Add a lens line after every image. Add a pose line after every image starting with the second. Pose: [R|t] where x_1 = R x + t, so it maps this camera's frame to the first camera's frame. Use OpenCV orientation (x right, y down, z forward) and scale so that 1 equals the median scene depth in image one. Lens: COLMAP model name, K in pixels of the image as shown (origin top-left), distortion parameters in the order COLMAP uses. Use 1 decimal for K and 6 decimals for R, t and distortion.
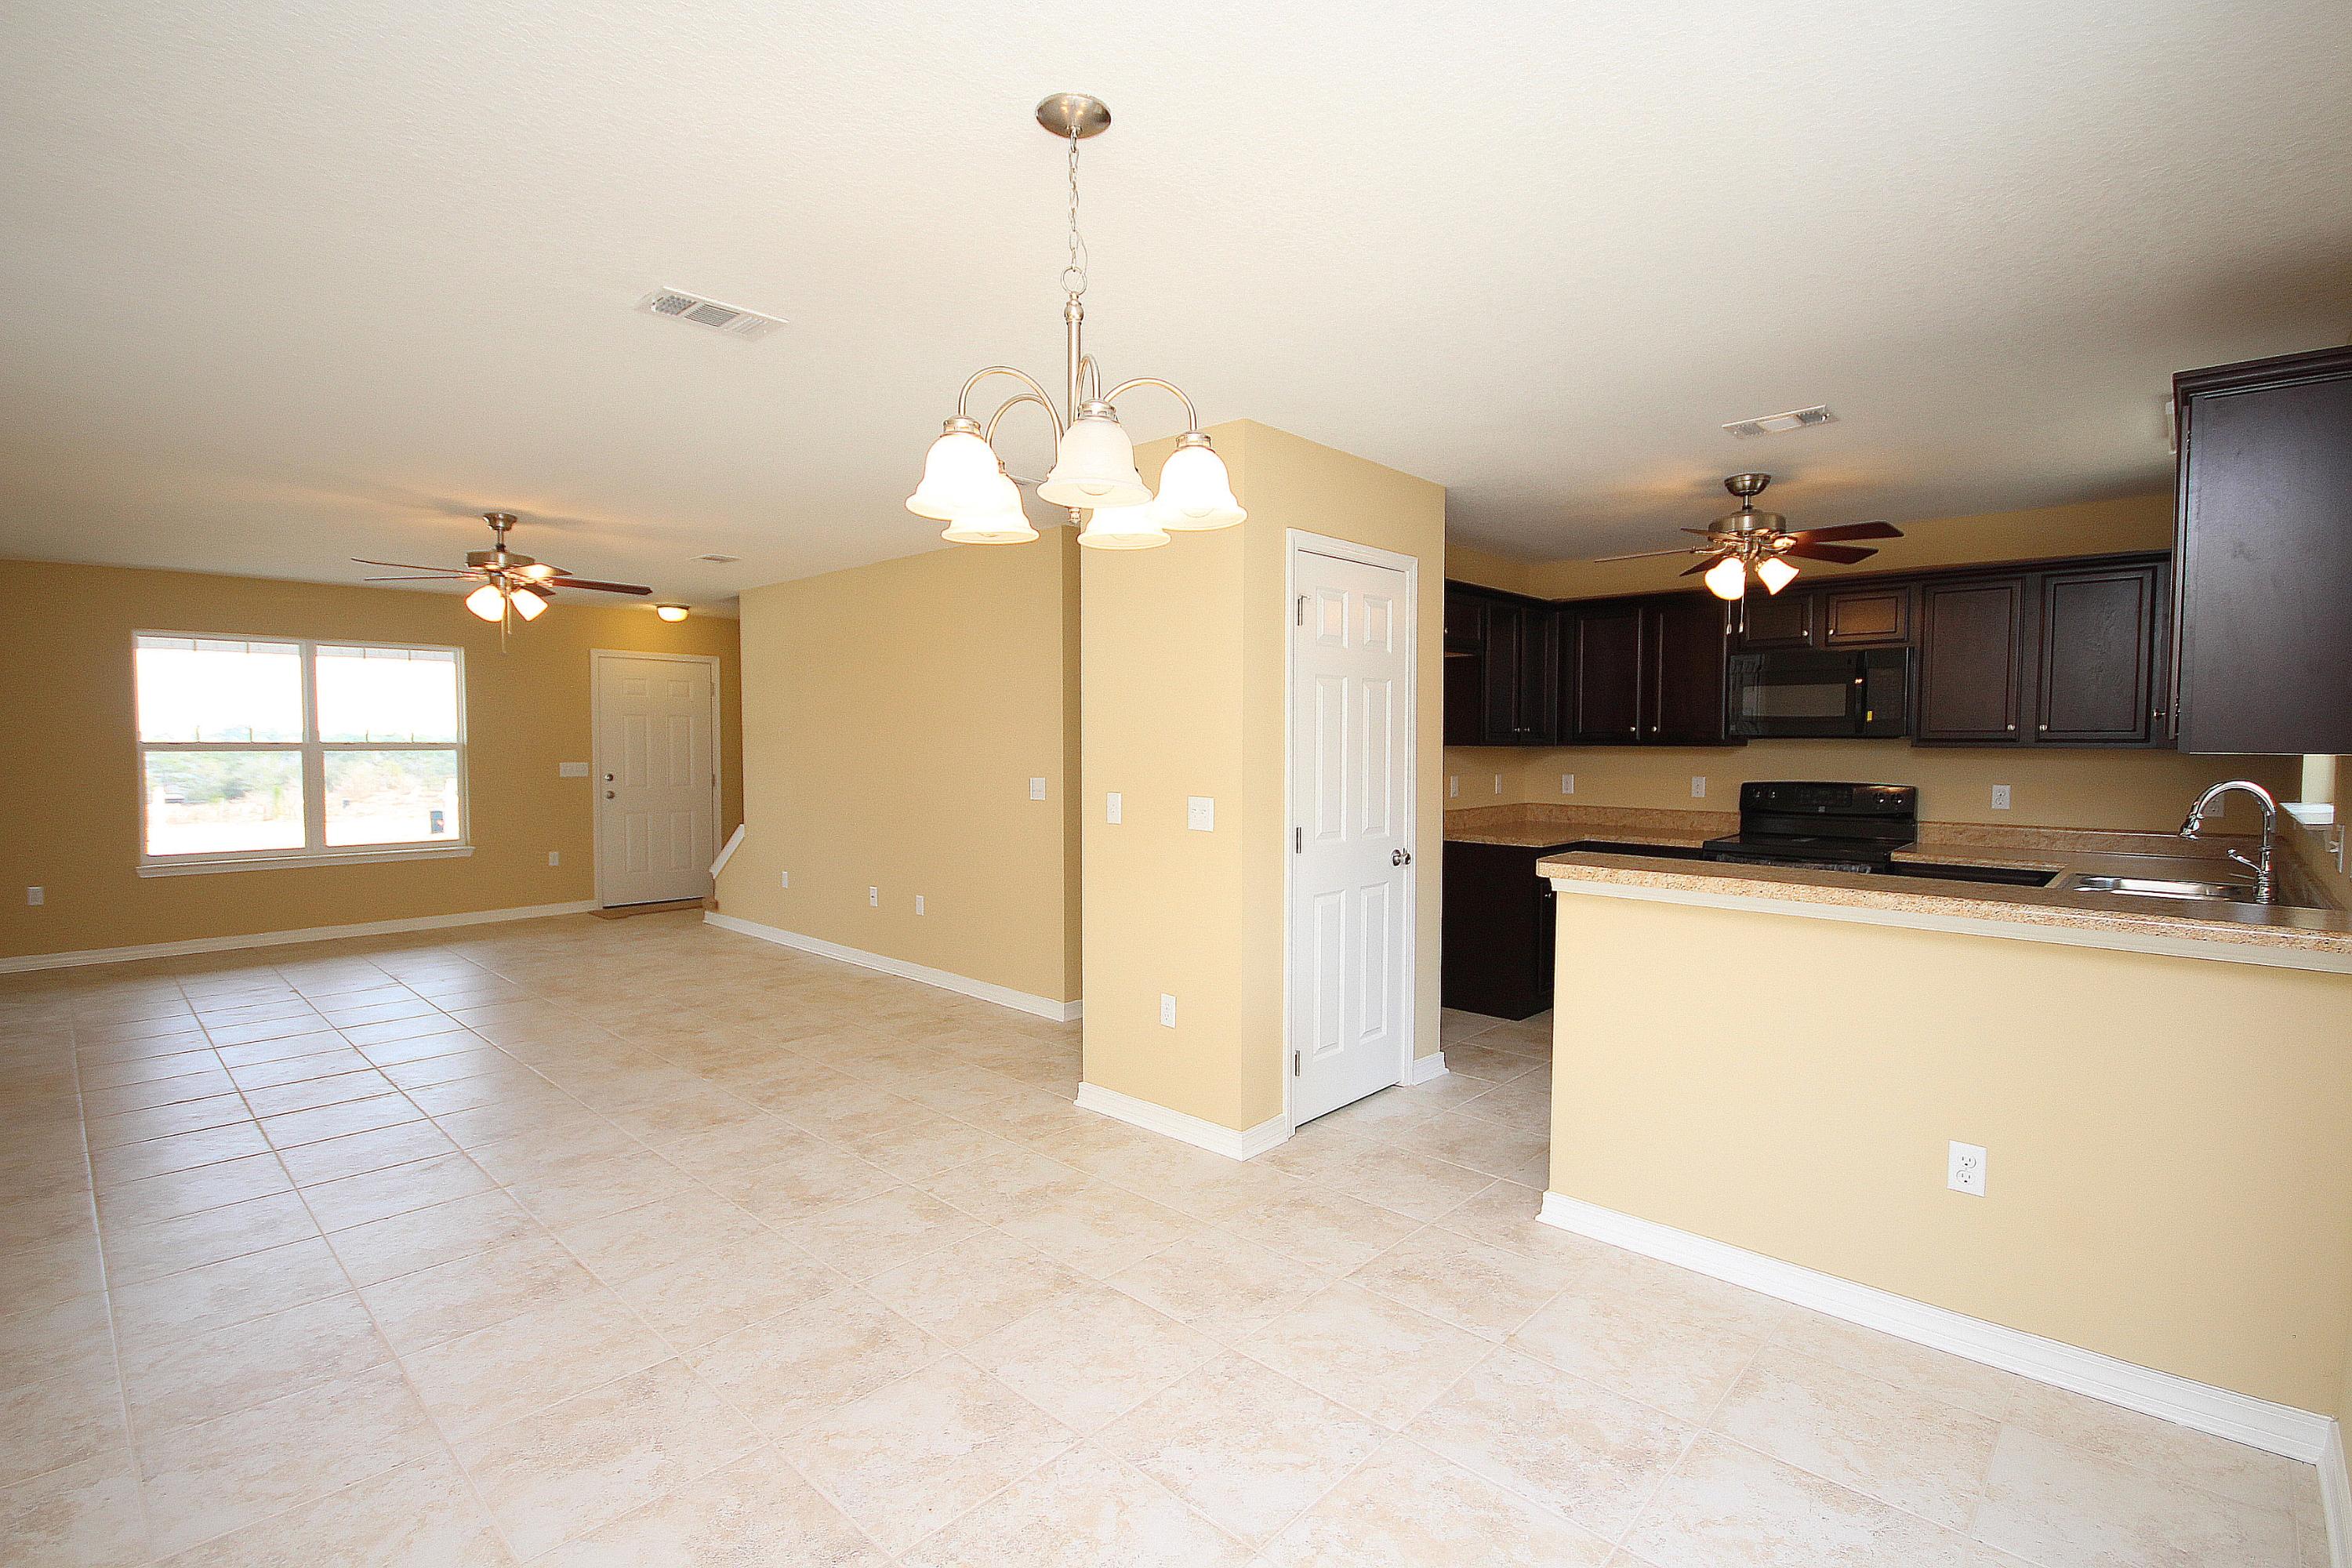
lens RADIAL K [[1082.2, 0, 1177.1], [0, 1082.2, 791.9], [0, 0, 1]] dist [0.022296, -0.017155]
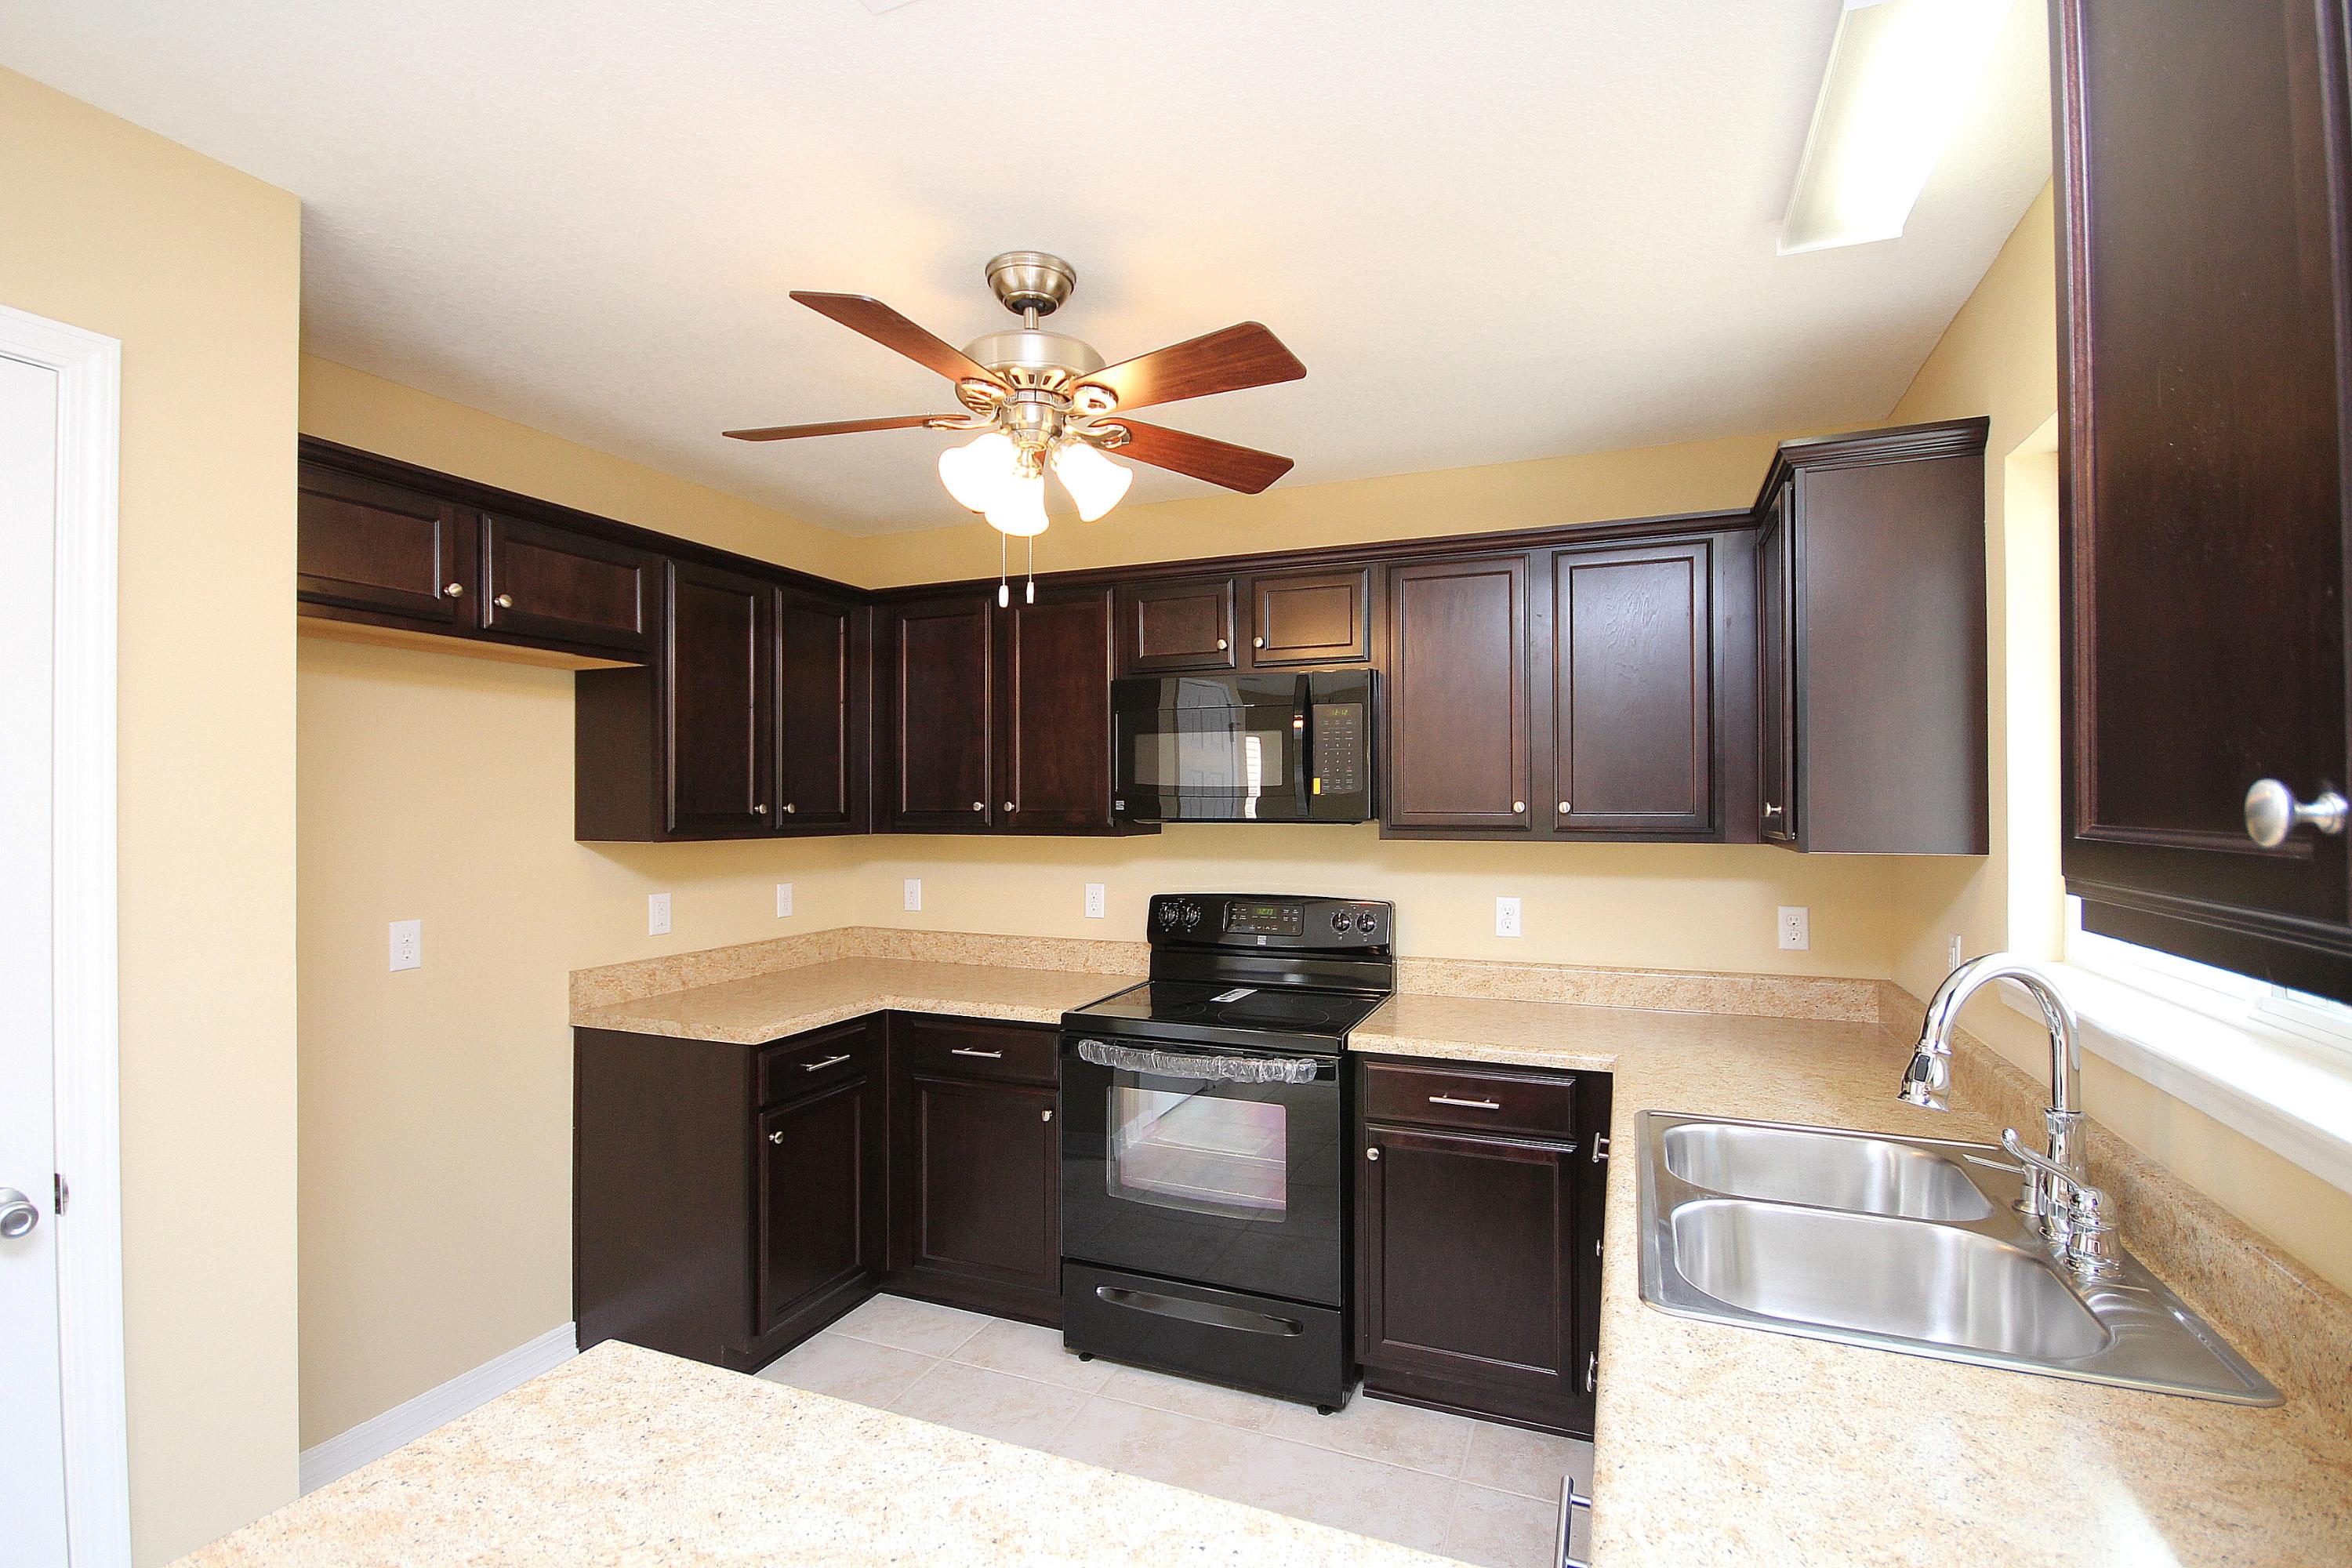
lens RADIAL K [[1075.2, 0, 1174.8], [0, 1075.2, 784.4], [0, 0, 1]] dist [-0.004455, -0.000729]
pose [[0.938924, 0.004840, 0.344089, 0.400014], [0.018107, 0.997821, -0.063443, -0.038146], [-0.343647, 0.065799, 0.936791, 0.531081]]
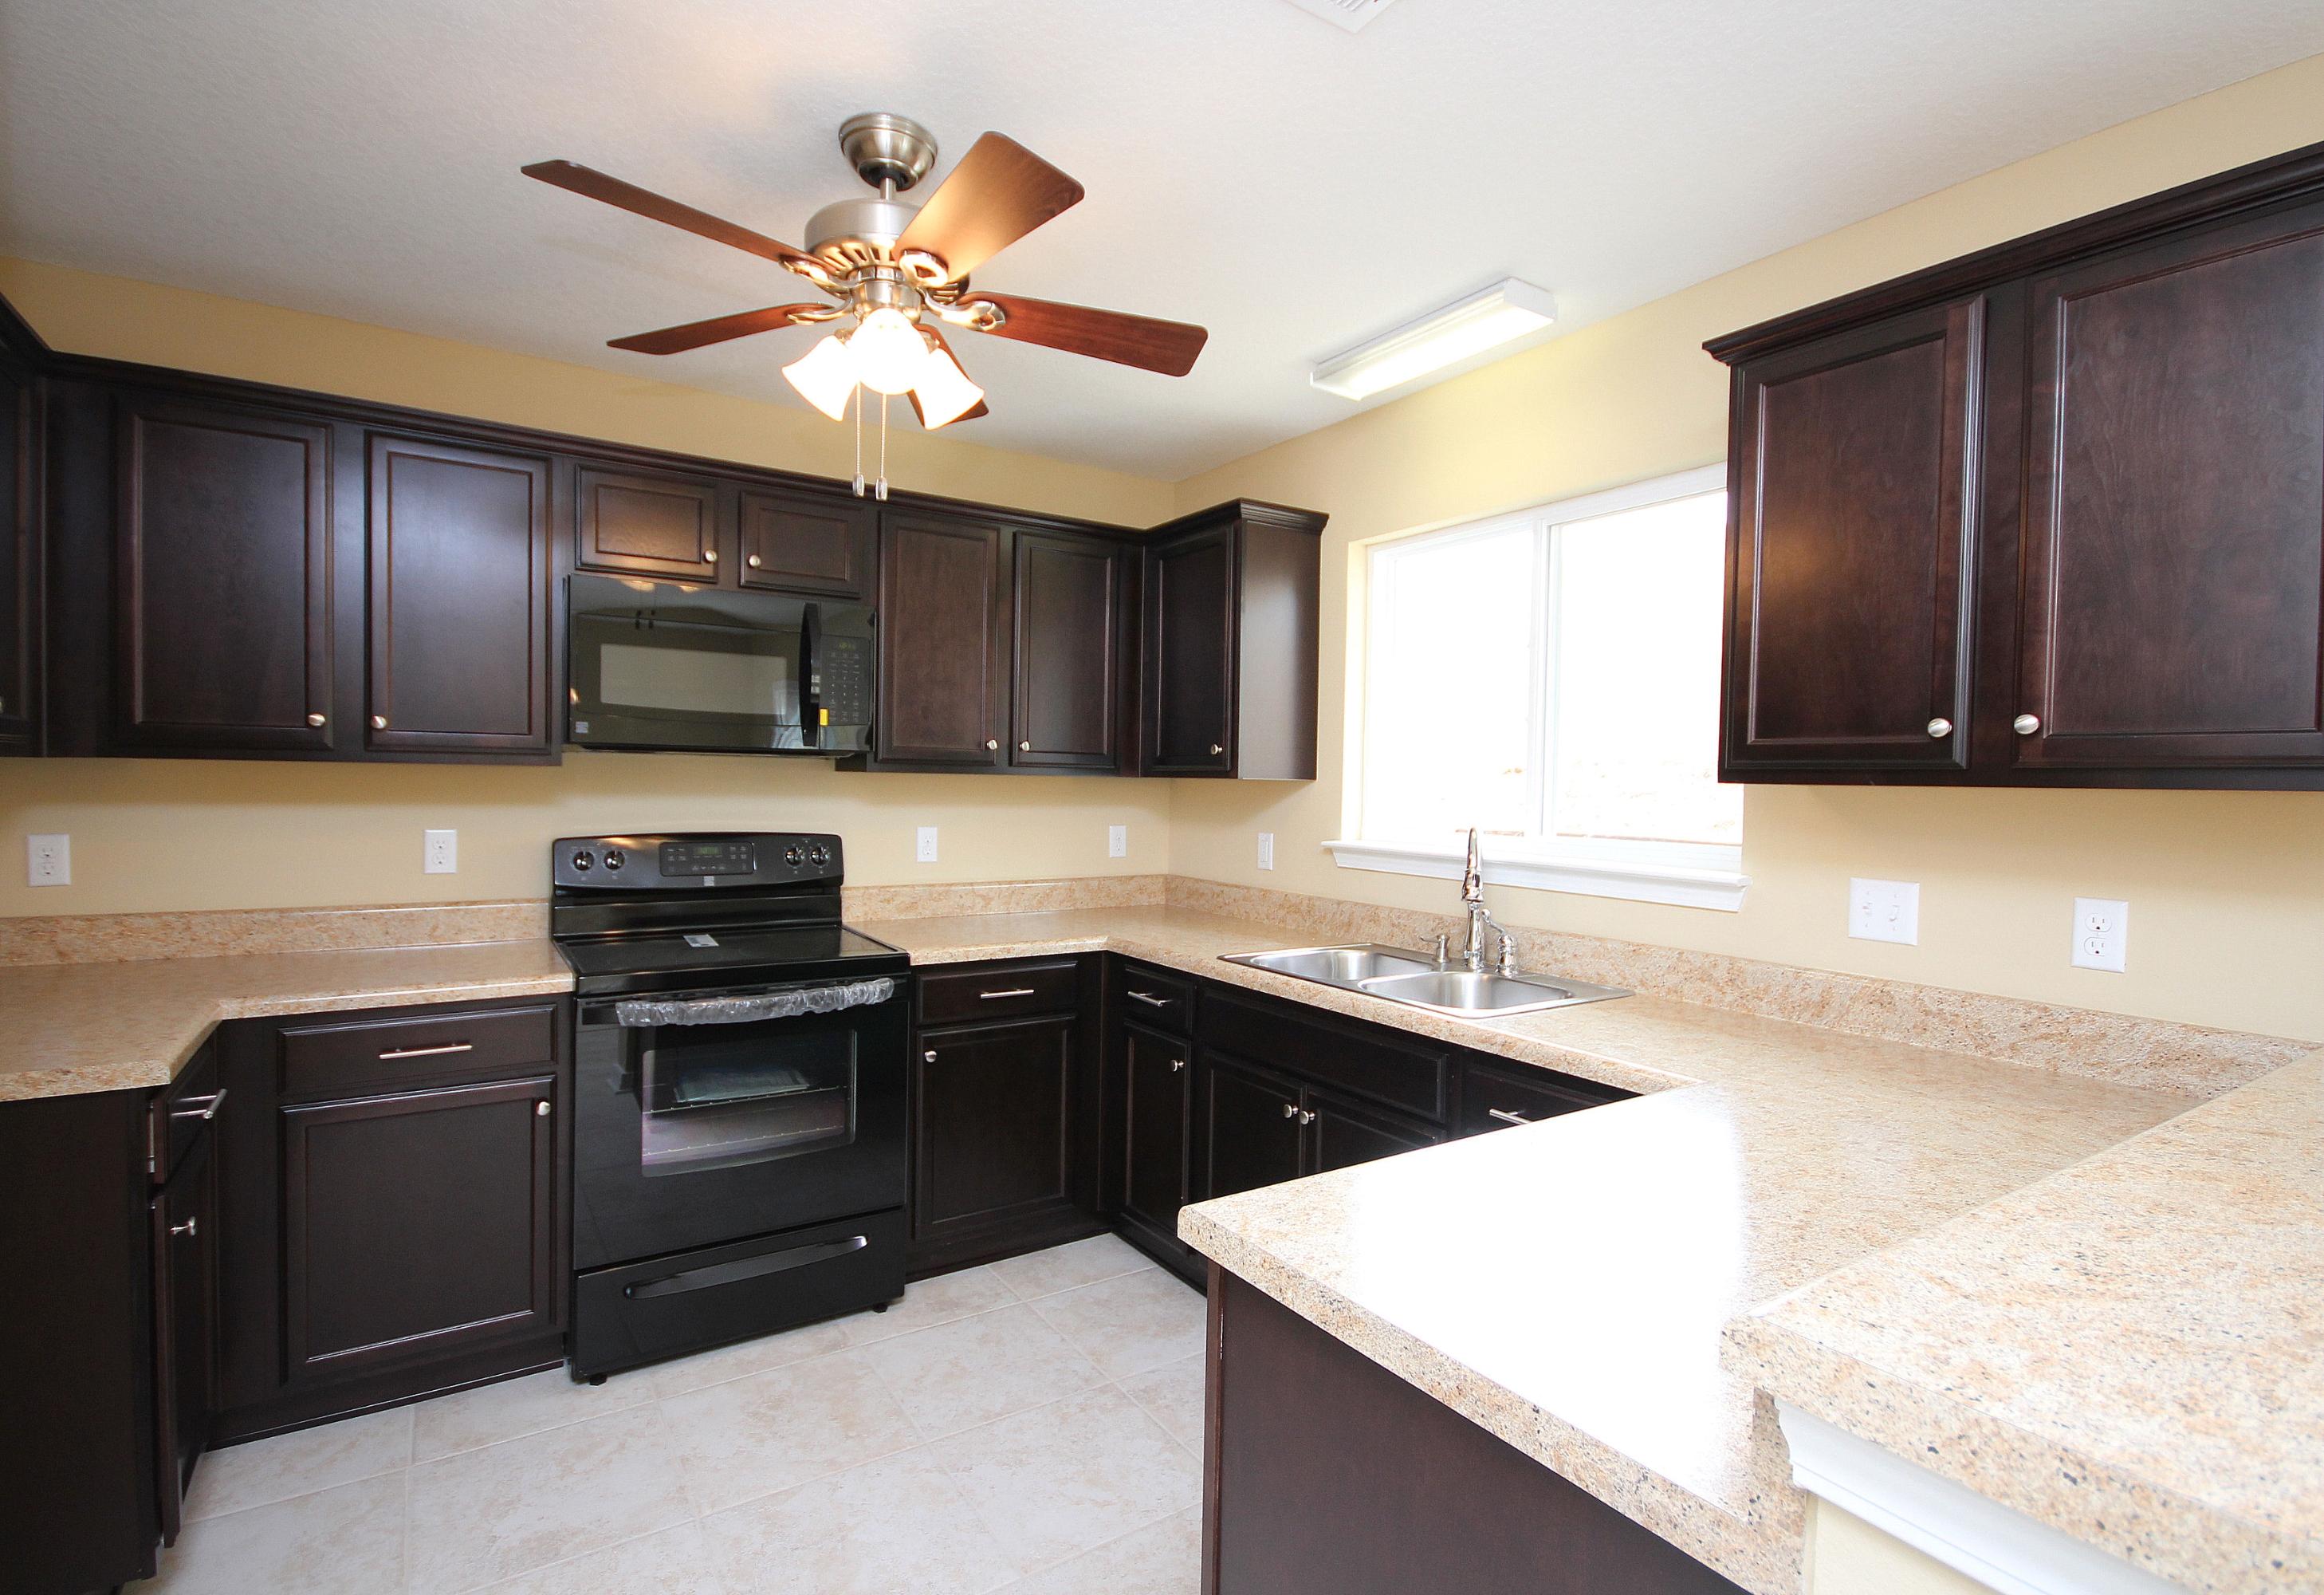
lens RADIAL K [[1123.7, 0, 1147.0], [0, 1123.7, 808.6], [0, 0, 1]] dist [0.025423, -0.000220]
pose [[0.232879, -0.021353, 0.972271, 0.100471], [0.025730, 0.999544, 0.015789, -0.027979], [-0.972165, 0.021340, 0.233322, 0.757415]]
